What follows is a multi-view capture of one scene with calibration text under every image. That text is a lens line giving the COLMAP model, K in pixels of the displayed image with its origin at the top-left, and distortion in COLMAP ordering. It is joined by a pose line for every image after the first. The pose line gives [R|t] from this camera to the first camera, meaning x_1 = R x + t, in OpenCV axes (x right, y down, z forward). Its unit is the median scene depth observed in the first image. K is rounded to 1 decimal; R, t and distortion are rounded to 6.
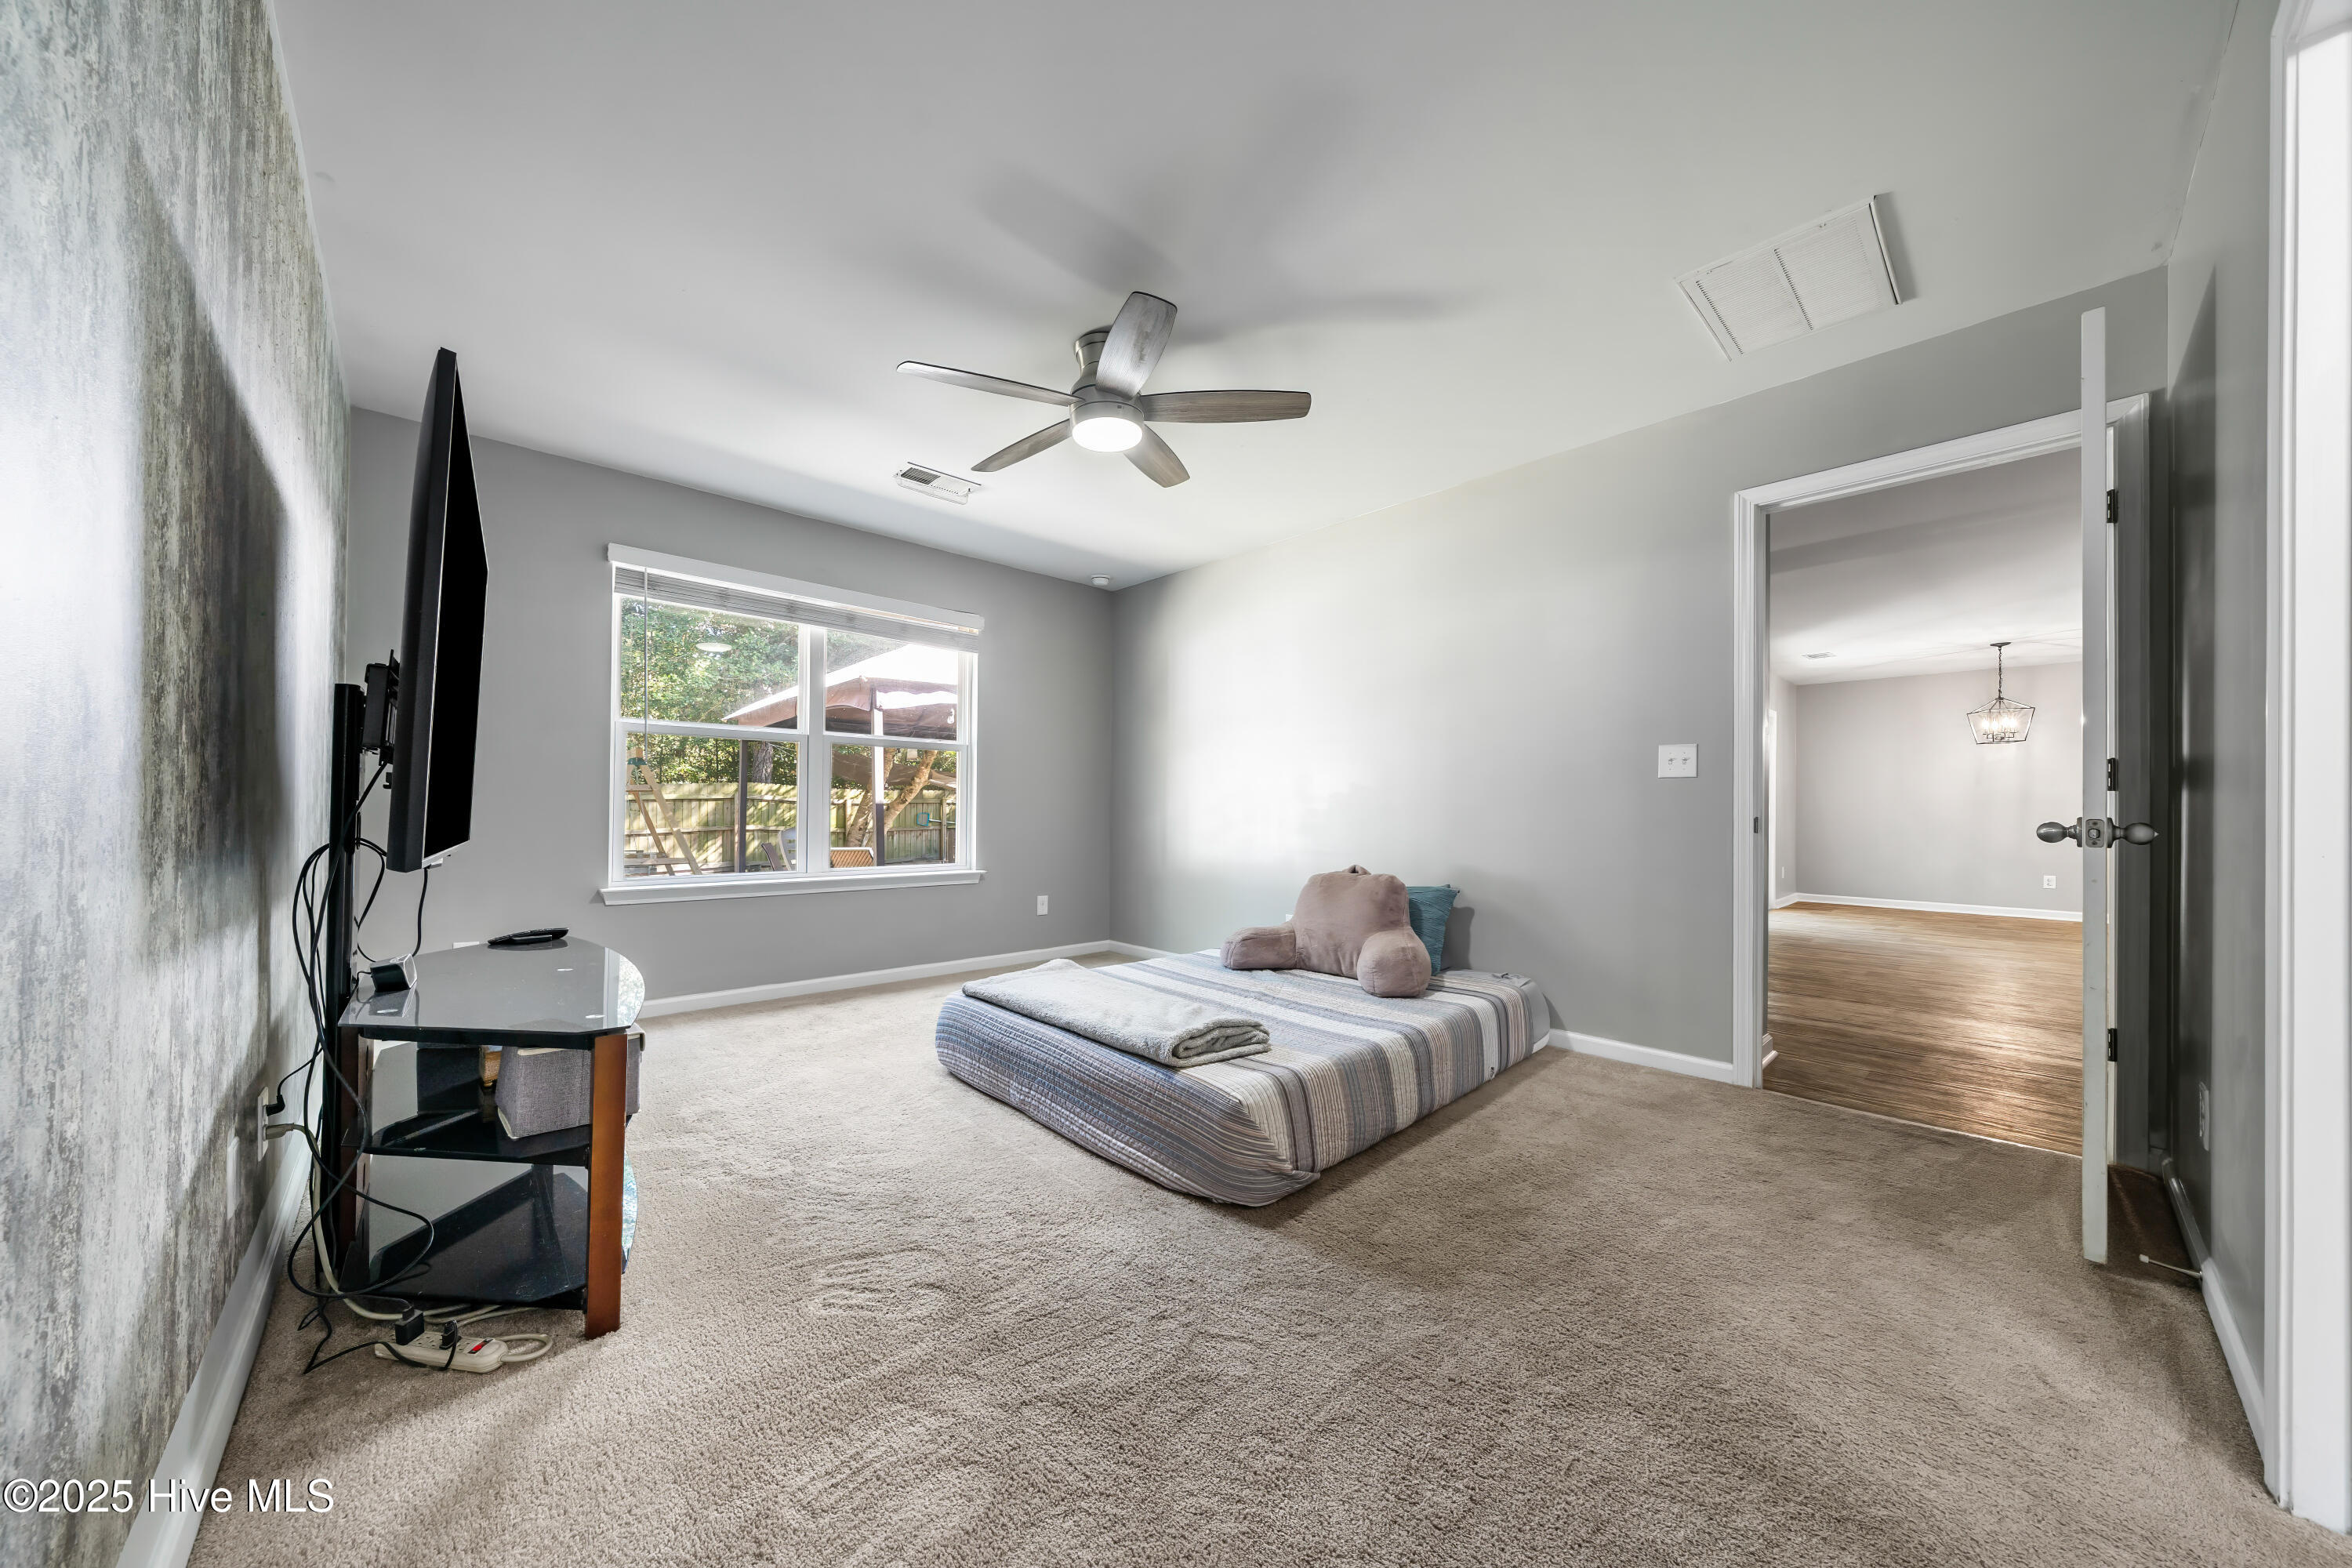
lens RADIAL K [[804.3, 0, 1164.0], [0, 804.3, 801.8], [0, 0, 1]] dist [-0.009397, 0.002200]
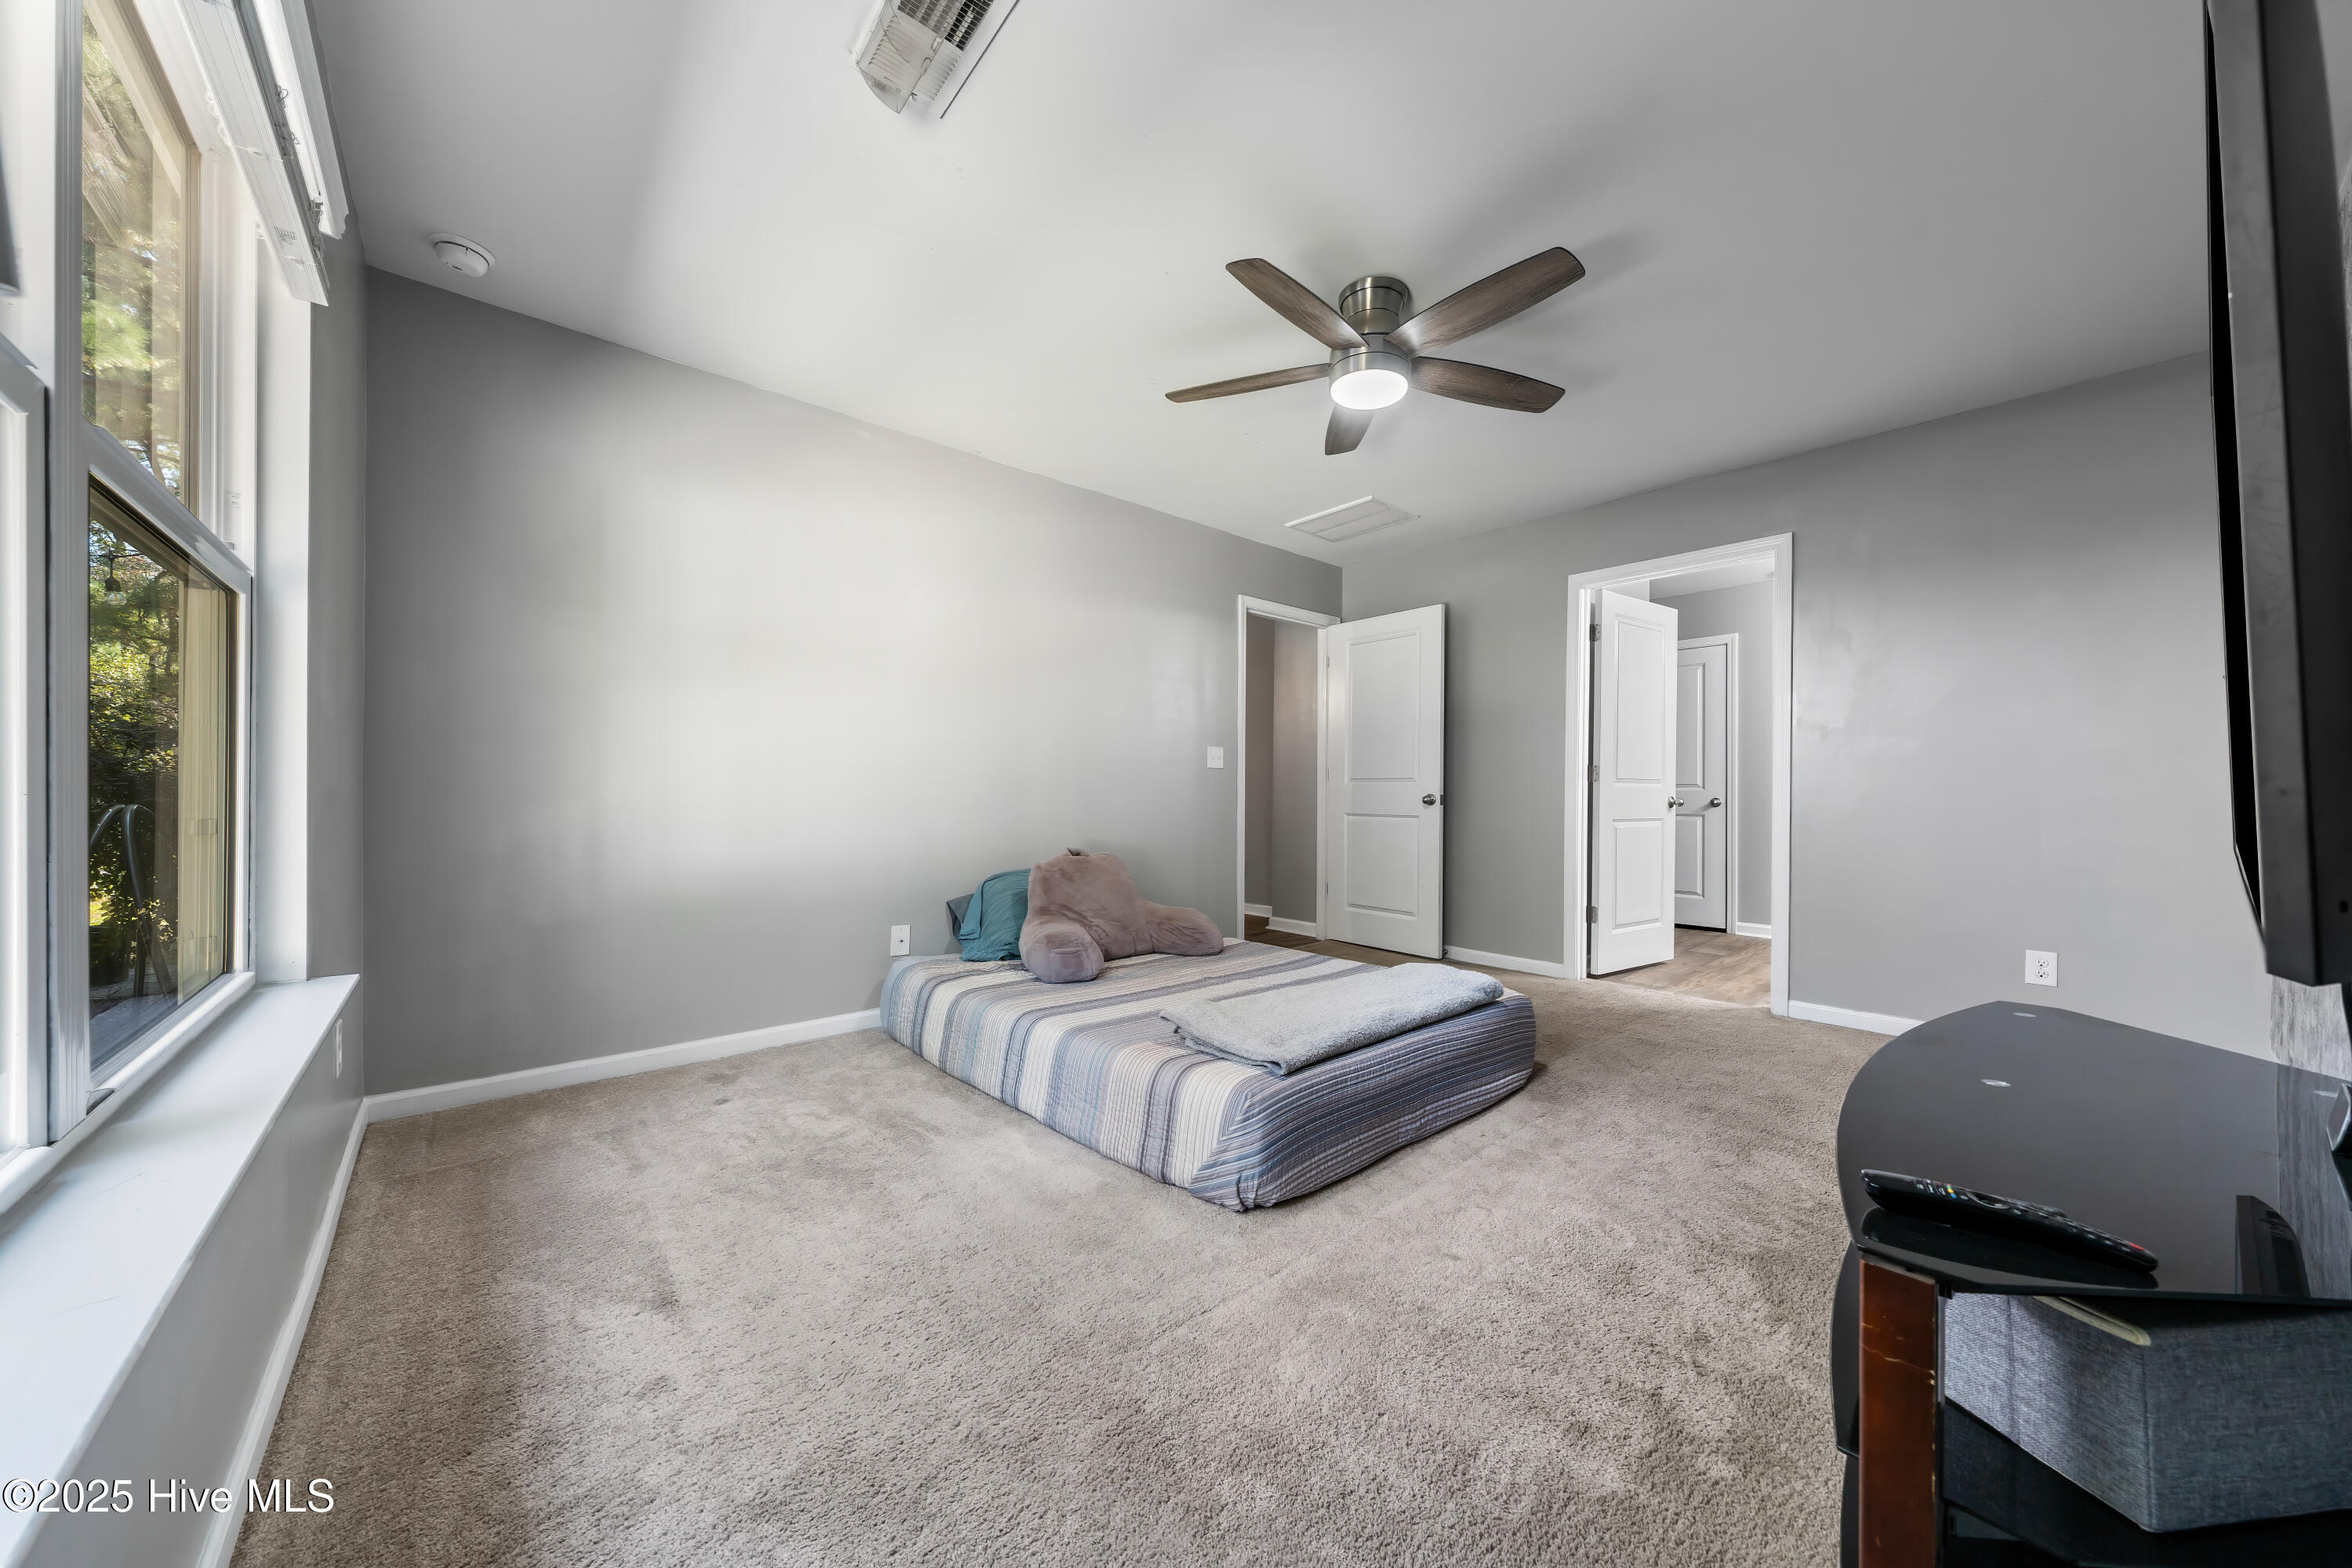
lens RADIAL K [[804.3, 0, 1183.4], [0, 804.3, 791.2], [0, 0, 1]] dist [-0.009397, 0.002200]
pose [[0.024432, -0.005100, 0.999688, -3.604838], [-0.013616, 0.999893, 0.005434, 0.015055], [-0.999609, -0.013745, 0.024360, 4.231510]]
